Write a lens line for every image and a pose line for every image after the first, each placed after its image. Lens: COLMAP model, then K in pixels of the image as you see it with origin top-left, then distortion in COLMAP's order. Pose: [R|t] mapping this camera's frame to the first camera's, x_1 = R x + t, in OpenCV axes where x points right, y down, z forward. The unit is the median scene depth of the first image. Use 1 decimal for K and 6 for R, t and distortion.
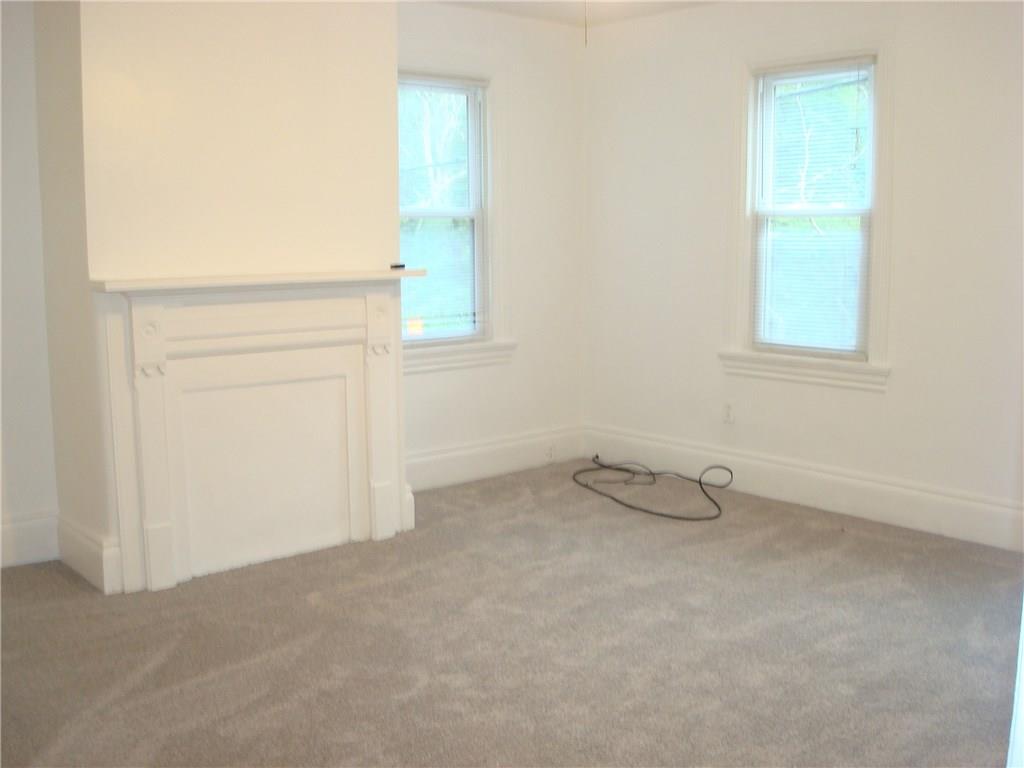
lens RADIAL K [[1095.3, 0, 512.0], [0, 1095.3, 384.0], [0, 0, 1]] dist [-0.080899, -0.023463]
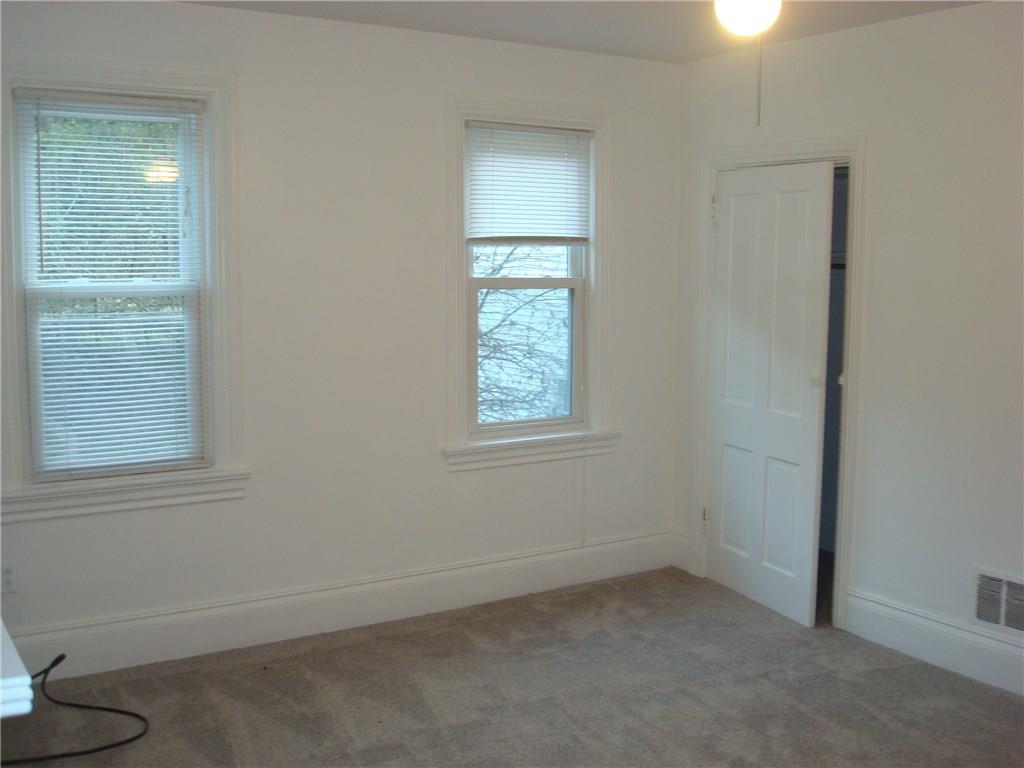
lens RADIAL K [[1095.3, 0, 512.0], [0, 1095.3, 384.0], [0, 0, 1]] dist [-0.080899, -0.023463]
pose [[0.266033, -0.060743, 0.962048, -0.402862], [0.179864, 0.983614, 0.012367, -0.052307], [-0.947035, 0.169748, 0.272599, 0.547279]]
